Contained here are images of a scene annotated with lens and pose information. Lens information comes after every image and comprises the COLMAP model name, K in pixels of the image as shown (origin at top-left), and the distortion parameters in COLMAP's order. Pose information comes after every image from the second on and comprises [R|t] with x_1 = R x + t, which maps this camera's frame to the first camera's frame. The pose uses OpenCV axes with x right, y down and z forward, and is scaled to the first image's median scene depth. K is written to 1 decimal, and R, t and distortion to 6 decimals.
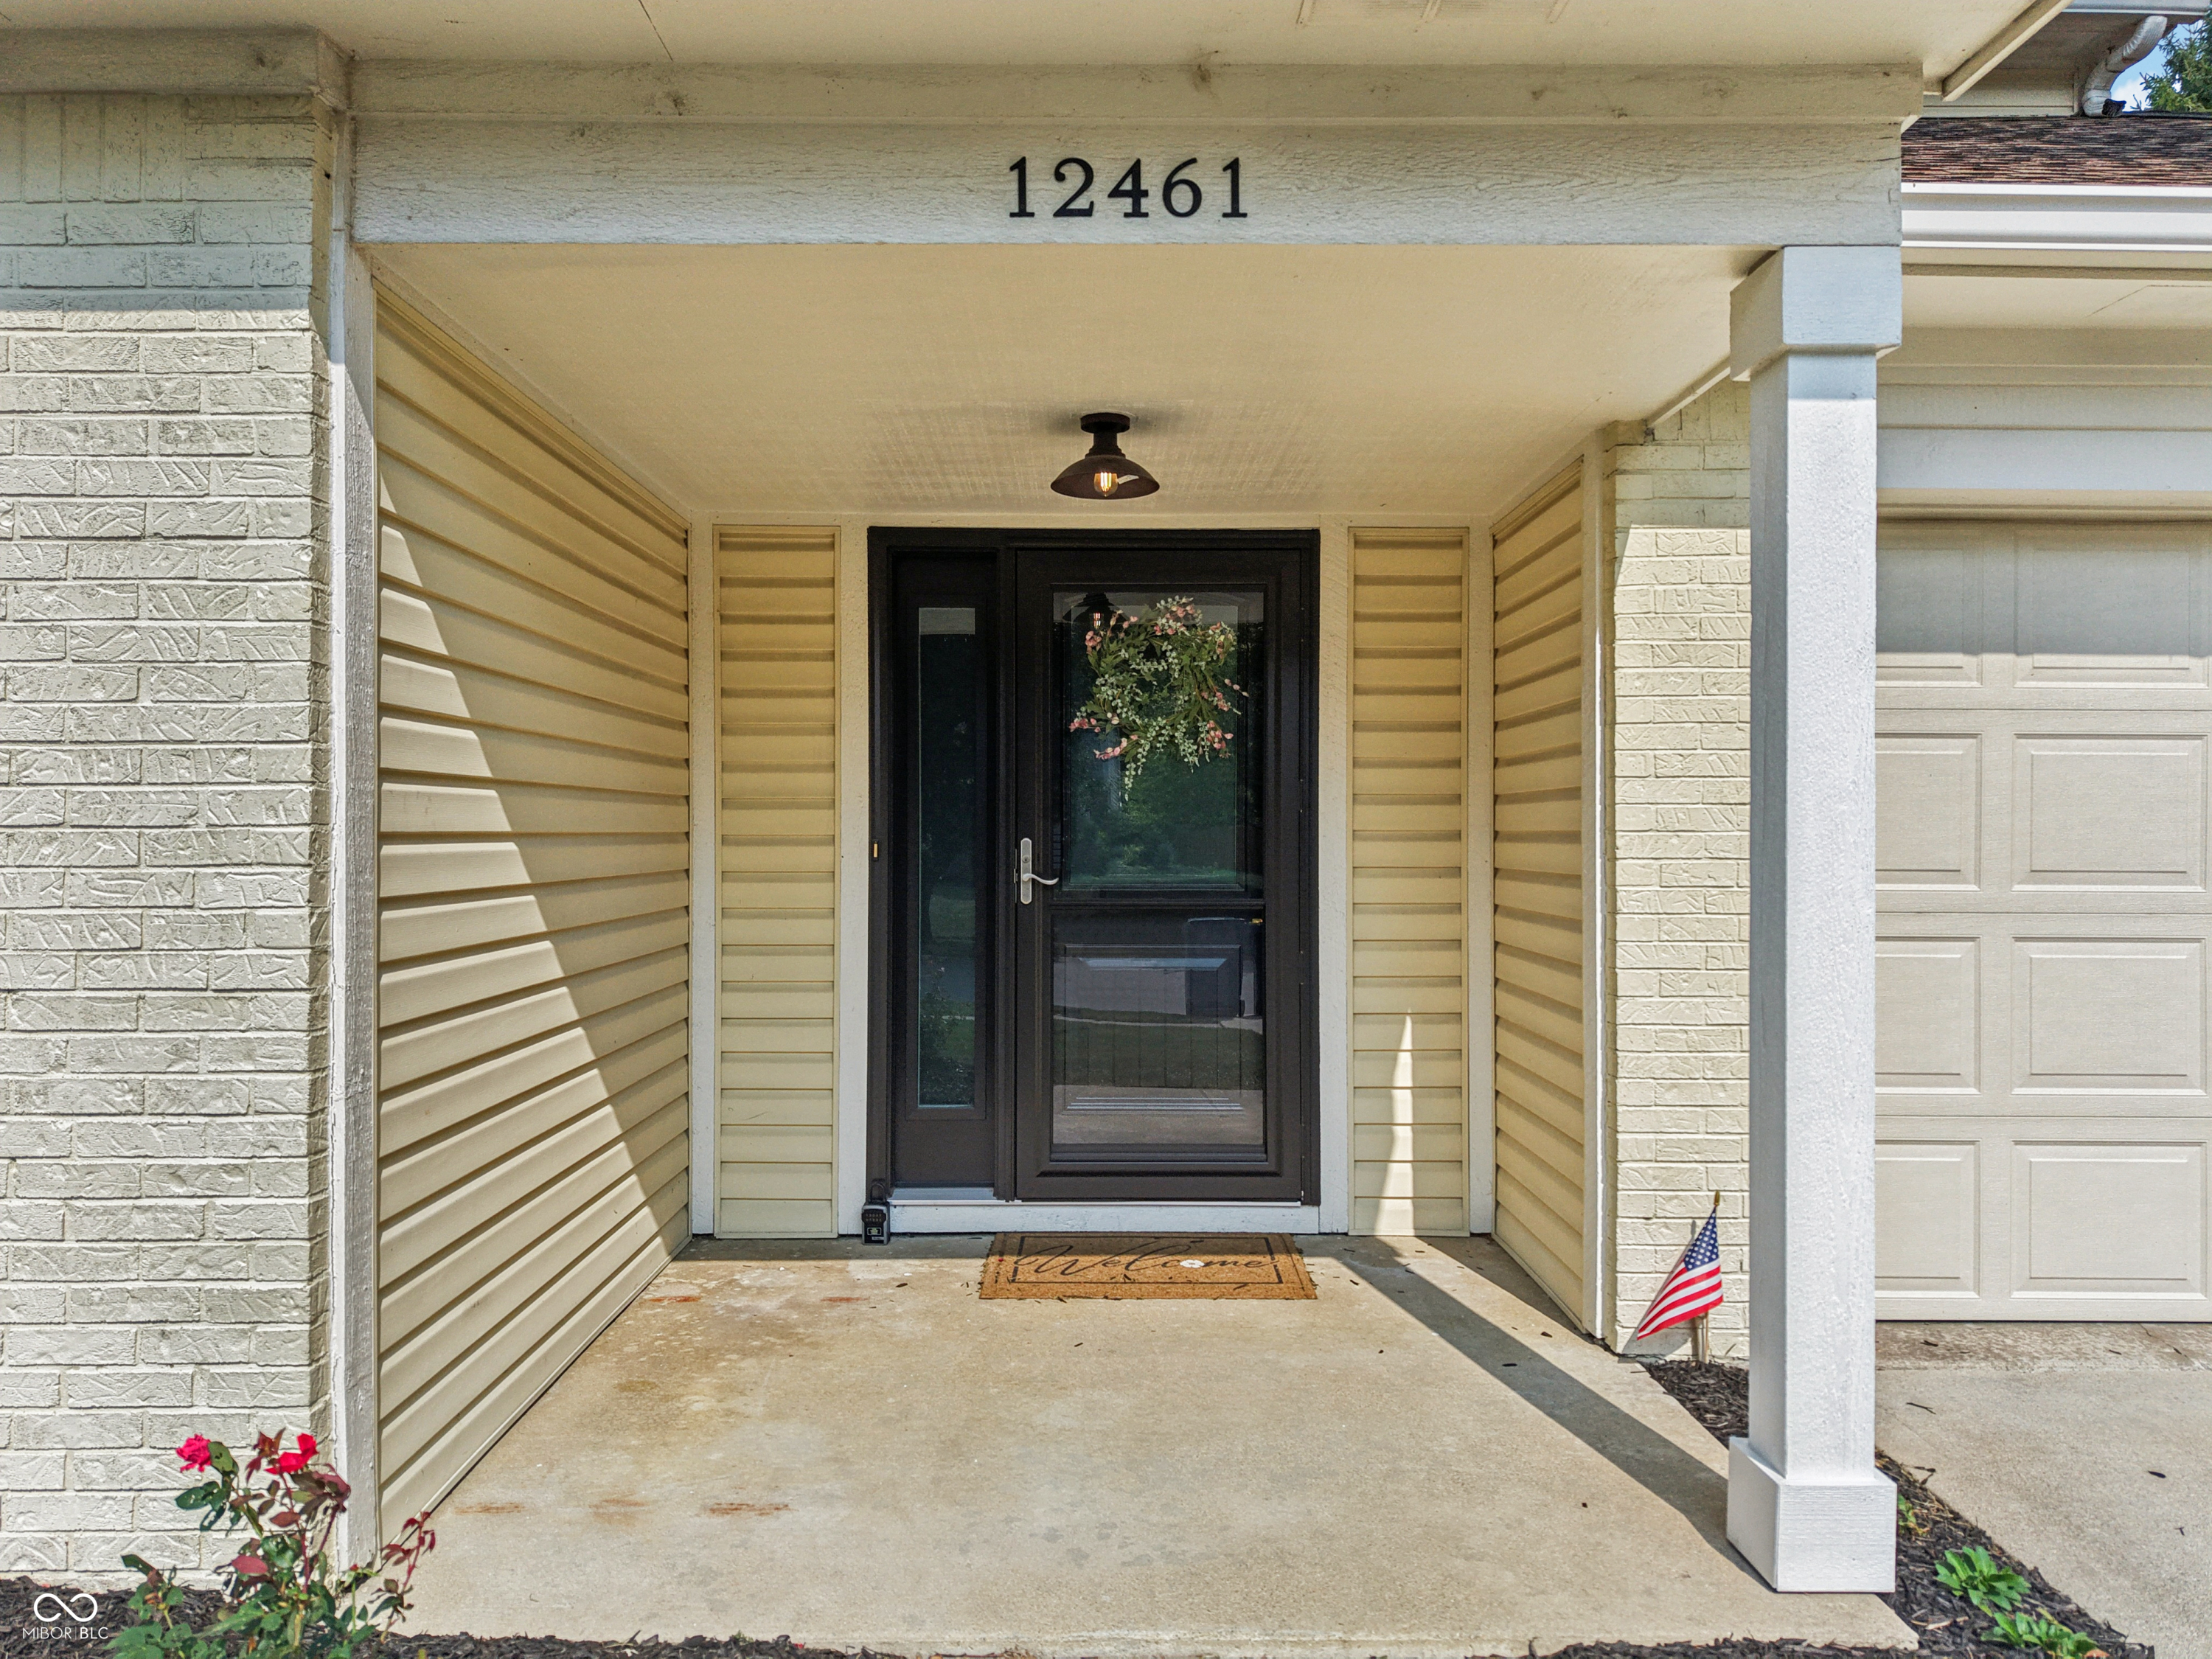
lens RADIAL K [[1487.1, 0, 1106.0], [0, 1487.1, 829.5], [0, 0, 1]] dist [-0.008217, -0.000863]
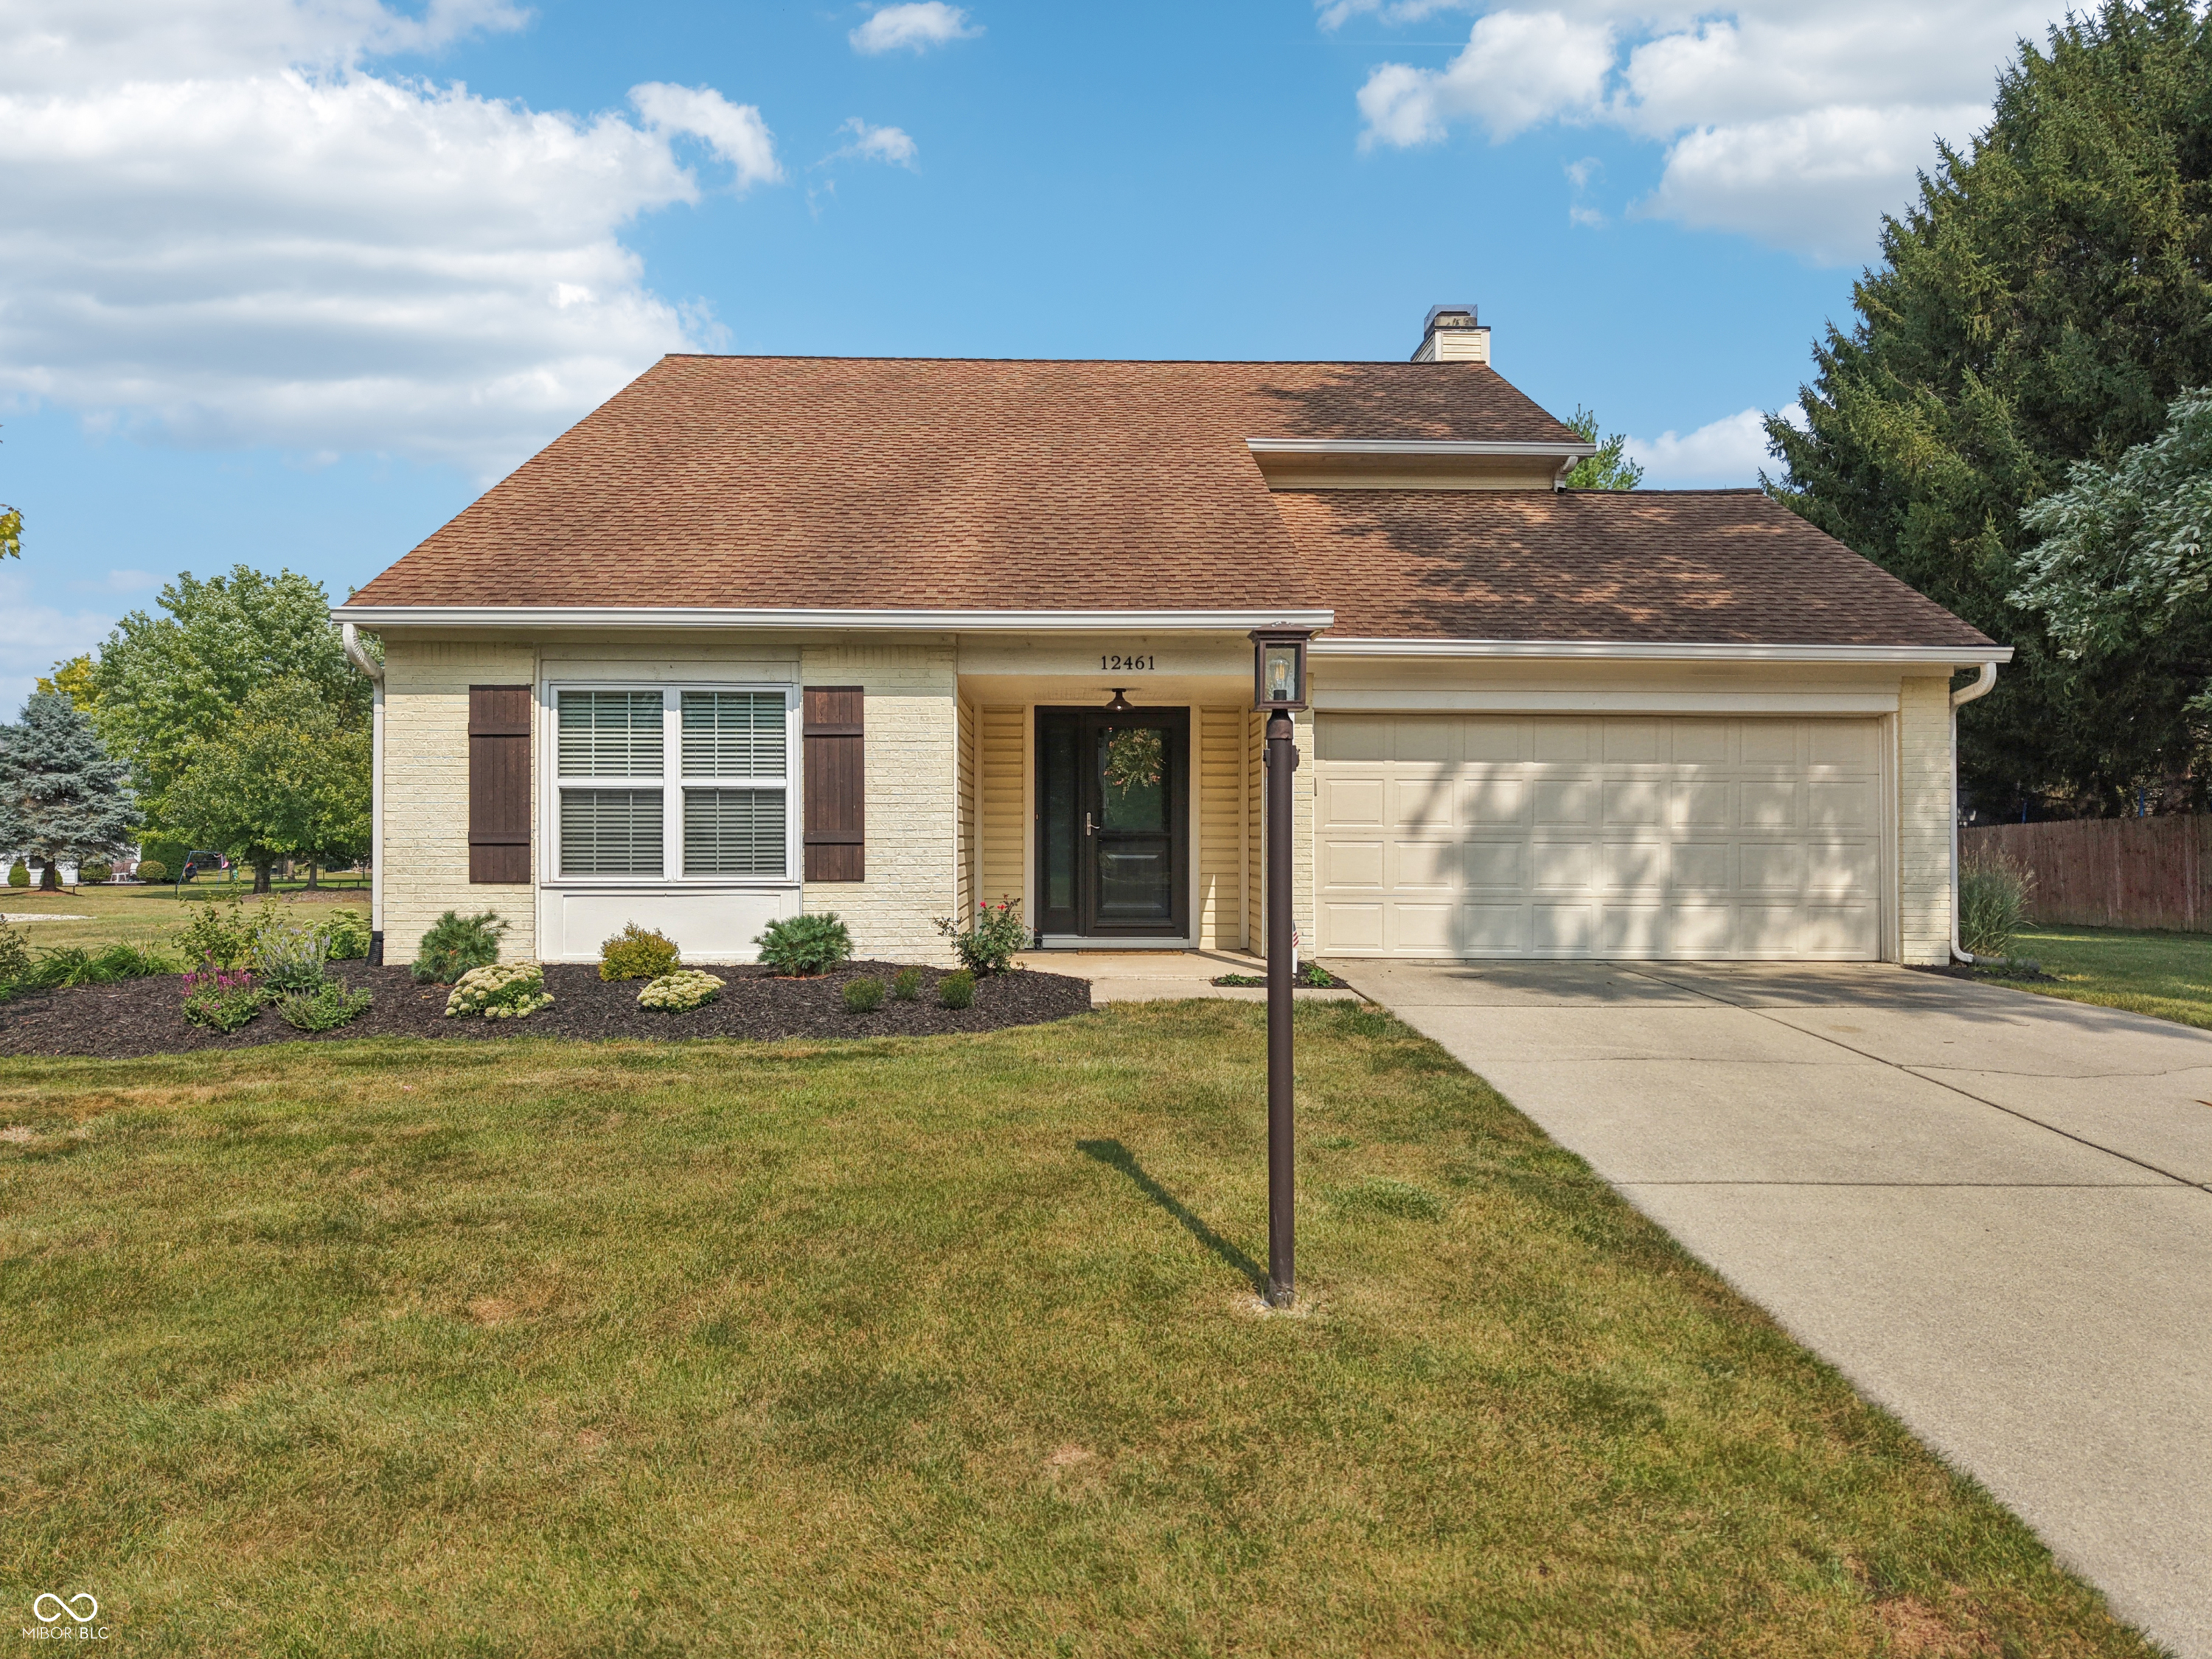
lens RADIAL K [[1468.7, 0, 1097.8], [0, 1468.7, 859.3], [0, 0, 1]] dist [-0.008699, -0.003322]
pose [[0.999927, -0.003569, 0.011530, -0.072032], [0.003443, 0.999935, 0.010901, 0.066810], [-0.011568, -0.010861, 0.999874, -1.920464]]
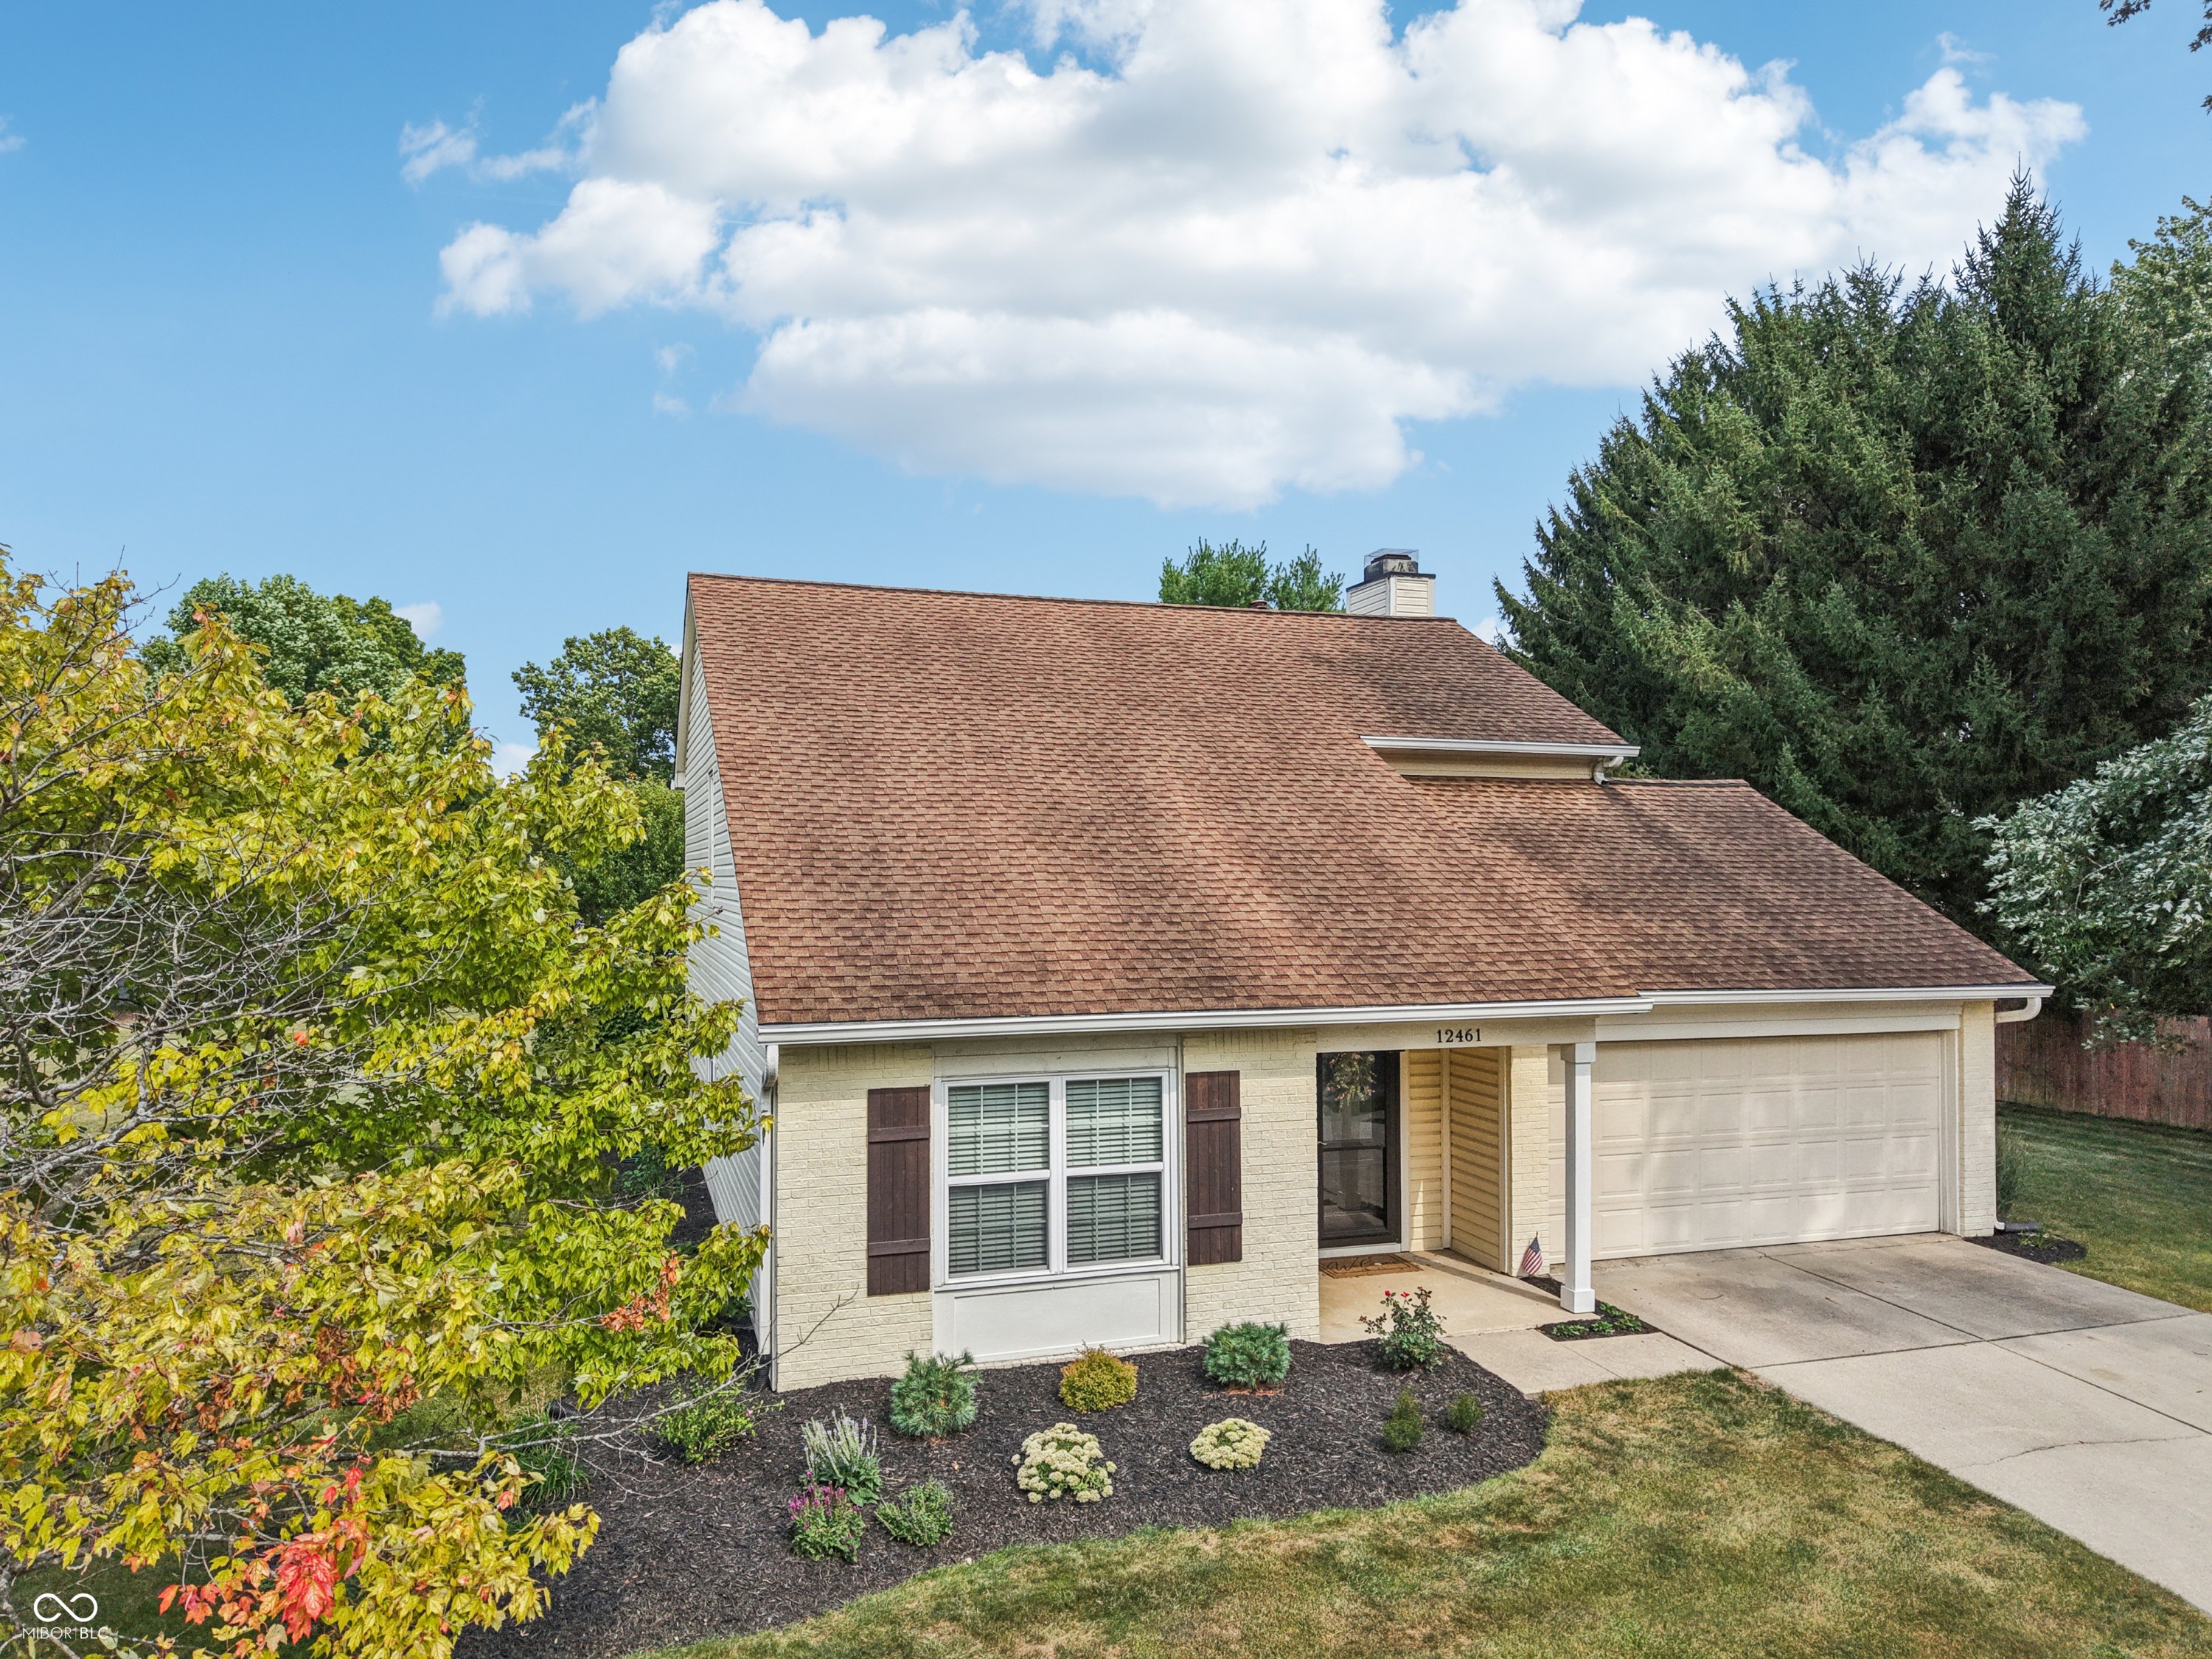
lens RADIAL K [[1478.1, 0, 1067.3], [0, 1478.1, 865.8], [0, 0, 1]] dist [-0.009000, -0.003609]
pose [[0.957781, -0.002953, 0.287485, -1.455639], [0.003113, 0.999995, -0.000103, -0.553727], [-0.287483, 0.000993, 0.957785, -1.821592]]
